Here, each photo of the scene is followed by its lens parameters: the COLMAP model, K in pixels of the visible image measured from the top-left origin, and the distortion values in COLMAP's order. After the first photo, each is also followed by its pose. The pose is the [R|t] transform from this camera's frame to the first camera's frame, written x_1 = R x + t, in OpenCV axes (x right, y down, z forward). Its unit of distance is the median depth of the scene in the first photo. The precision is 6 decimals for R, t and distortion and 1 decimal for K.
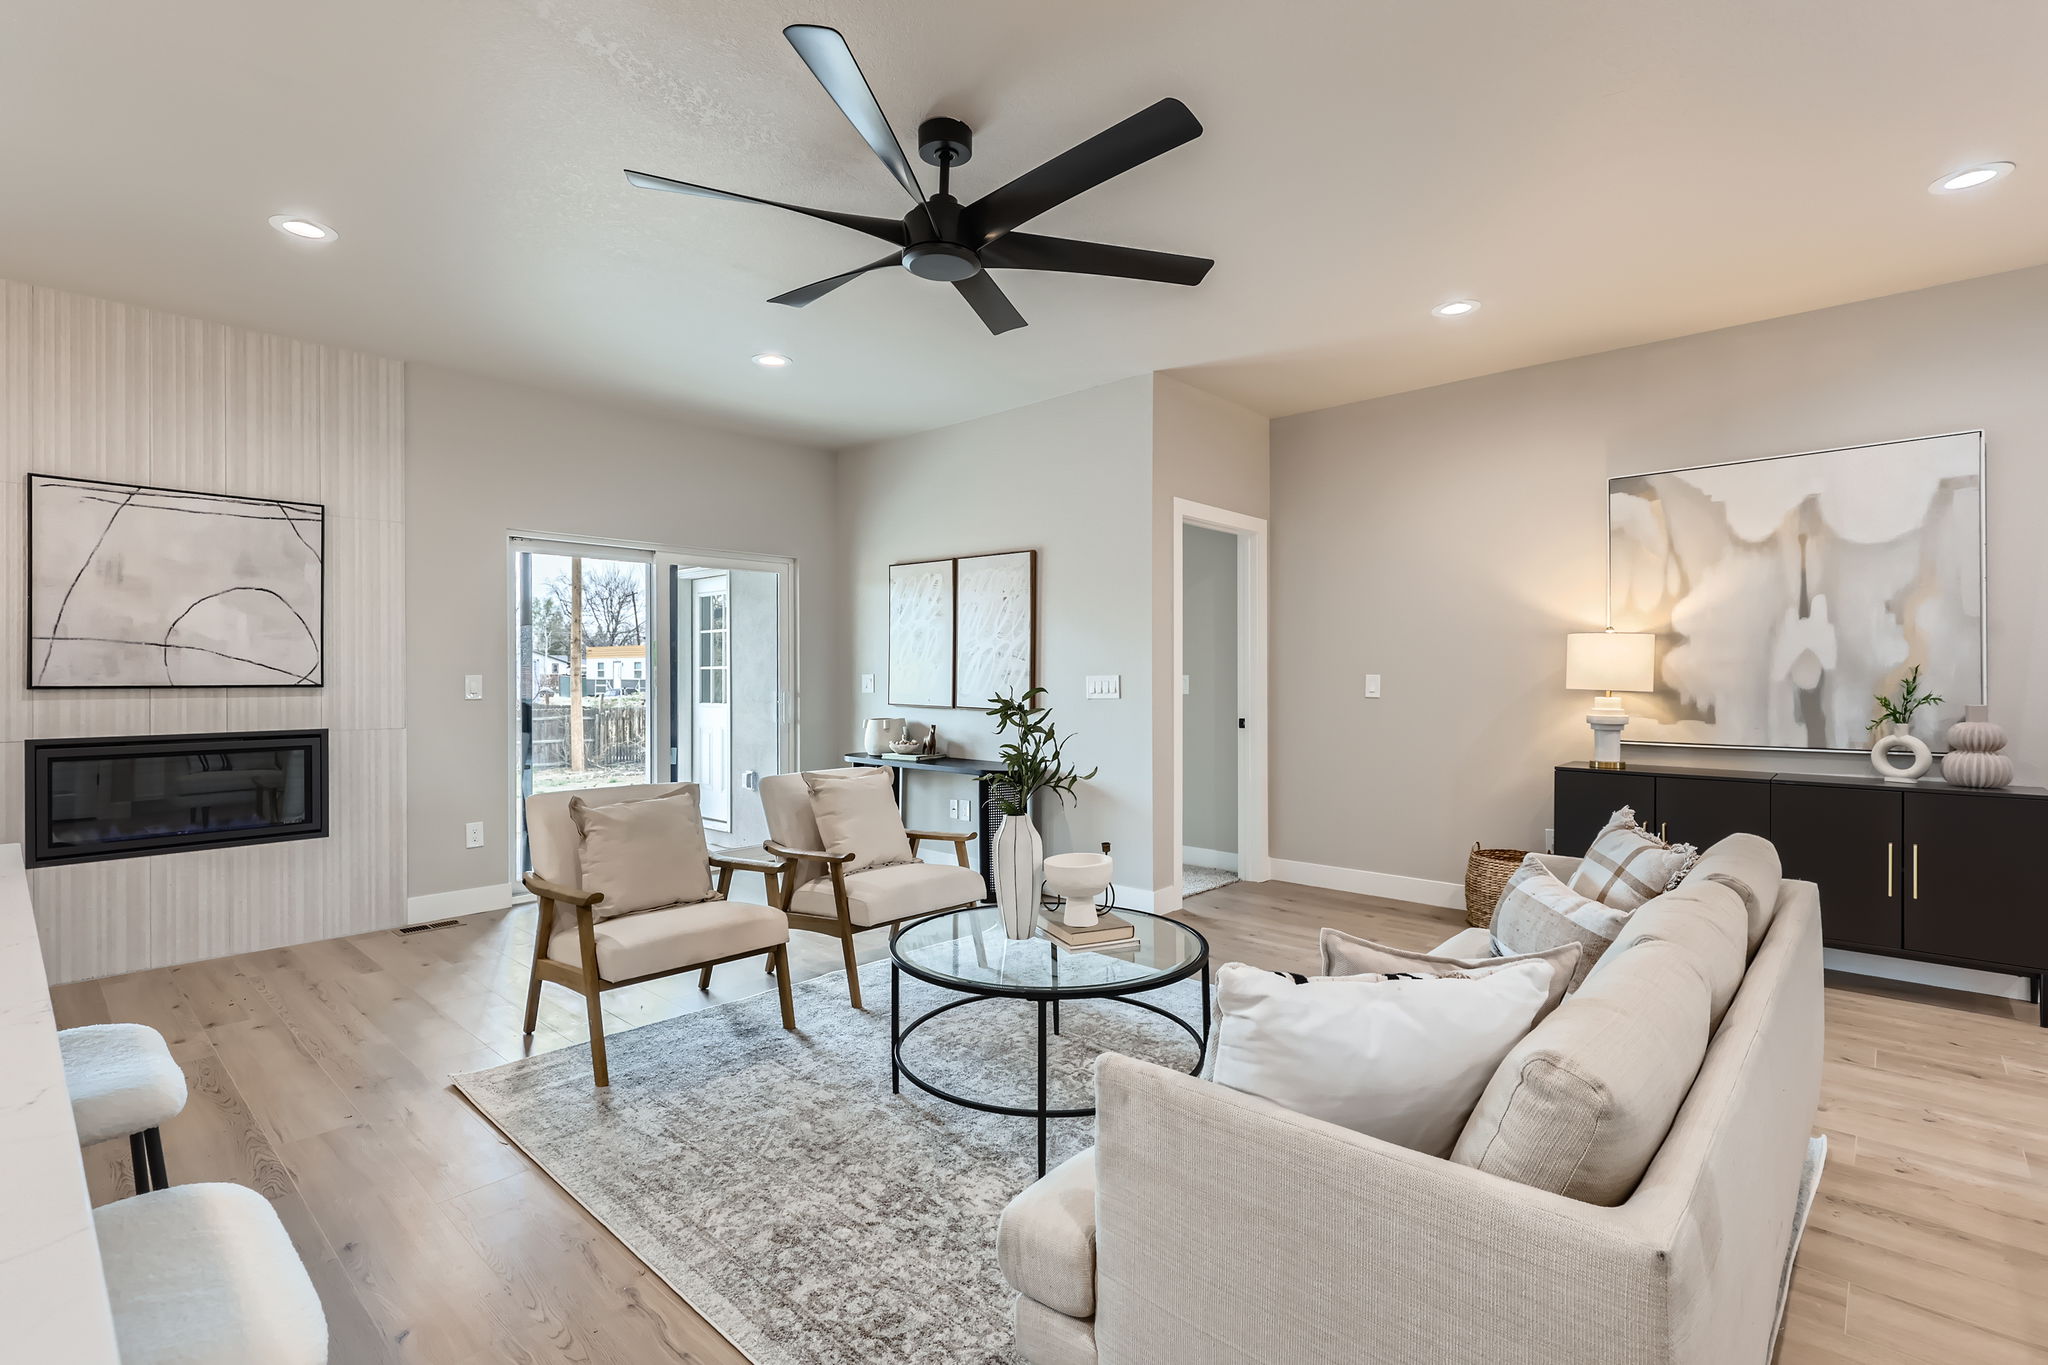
lens RADIAL K [[949.7, 0, 1024.0], [0, 949.7, 682.5], [0, 0, 1]] dist [0.006812, 0.000433]
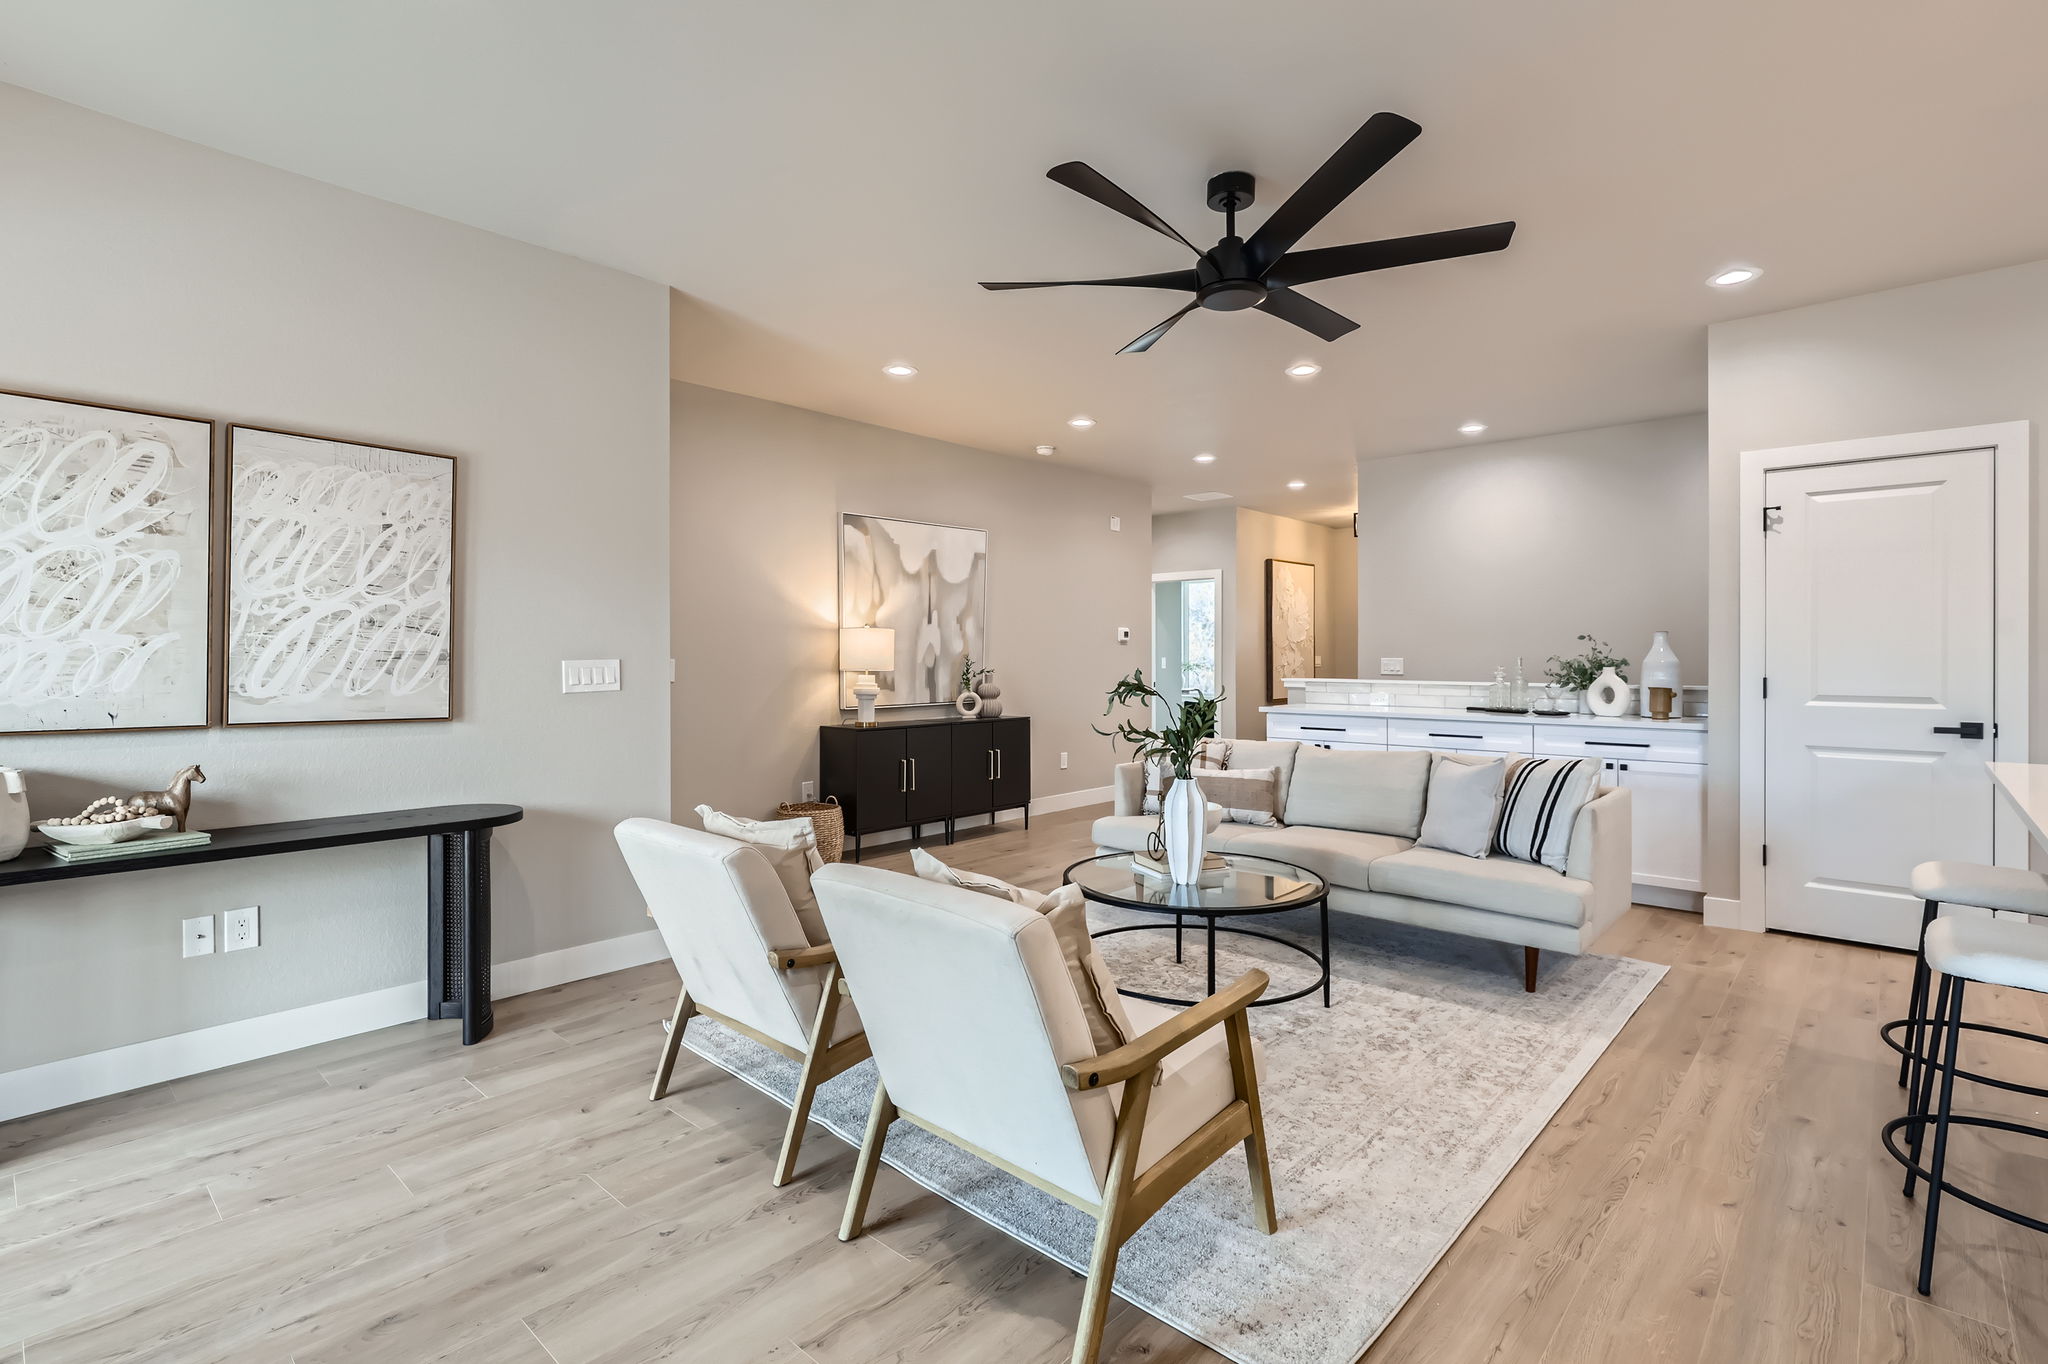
lens RADIAL K [[958.2, 0, 1027.0], [0, 958.2, 662.2], [0, 0, 1]] dist [0.006044, 0.000071]
pose [[-0.008120, -0.003495, 0.999961, -0.831767], [0.009442, 0.999949, 0.003571, -0.006431], [-0.999922, 0.009471, -0.008087, 0.846944]]
